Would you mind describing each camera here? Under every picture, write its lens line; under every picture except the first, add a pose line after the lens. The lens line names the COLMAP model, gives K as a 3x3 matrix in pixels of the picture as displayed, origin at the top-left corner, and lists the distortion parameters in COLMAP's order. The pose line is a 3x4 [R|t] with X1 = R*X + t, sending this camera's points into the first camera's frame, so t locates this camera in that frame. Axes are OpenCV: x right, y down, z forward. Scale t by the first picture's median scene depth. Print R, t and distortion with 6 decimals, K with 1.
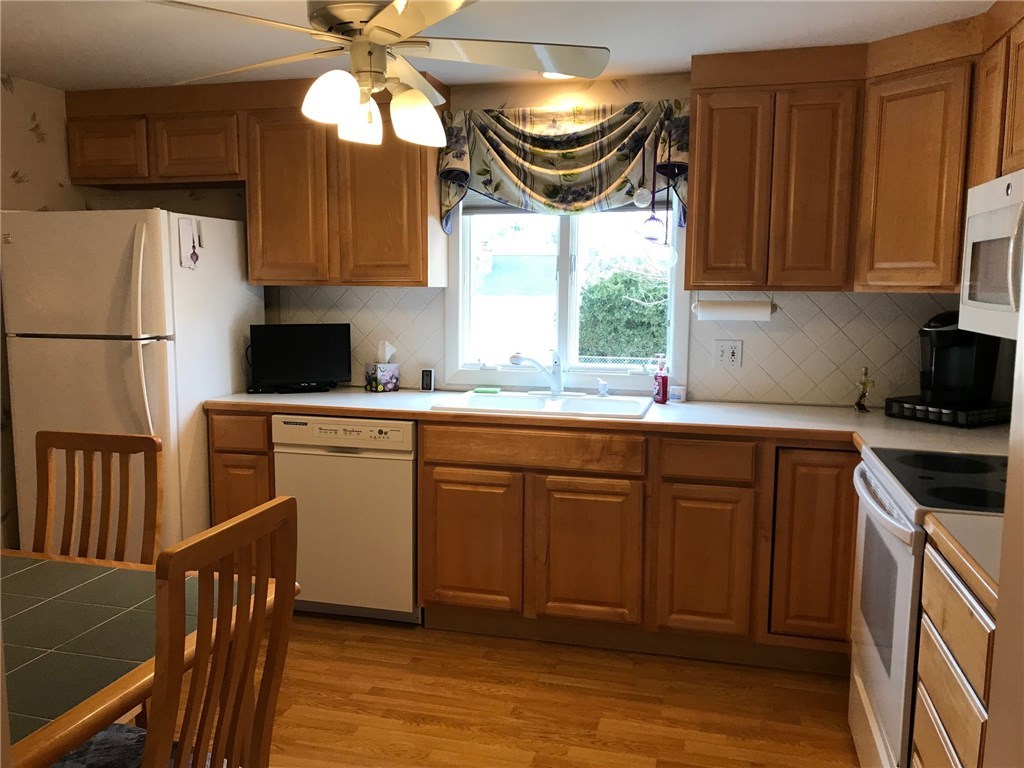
lens RADIAL K [[845.2, 0, 504.6], [0, 845.2, 386.0], [0, 0, 1]] dist [0.001788, -0.001488]
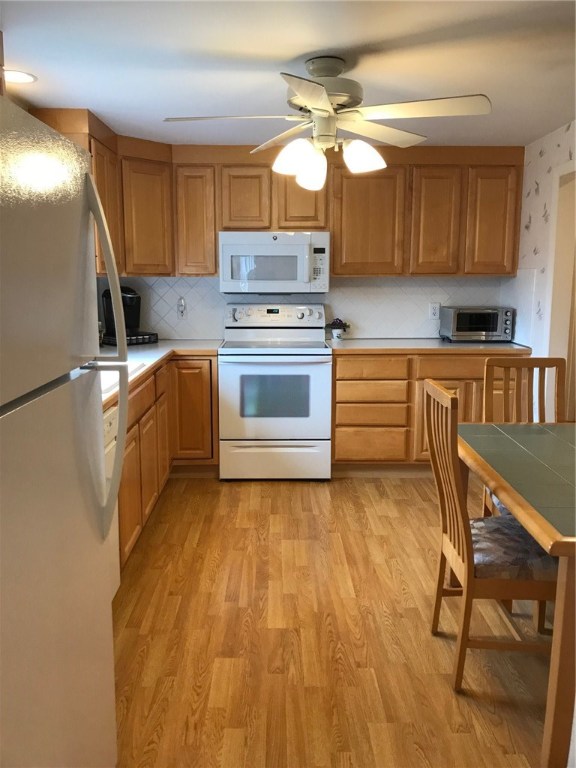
lens RADIAL K [[633.9, 0, 284.0], [0, 633.9, 379.7], [0, 0, 1]] dist [0.001788, -0.001488]
pose [[-0.290955, -0.146115, 0.945513, -1.000883], [0.121558, 0.974614, 0.188018, -0.113359], [-0.948983, 0.169639, -0.265808, 1.121810]]
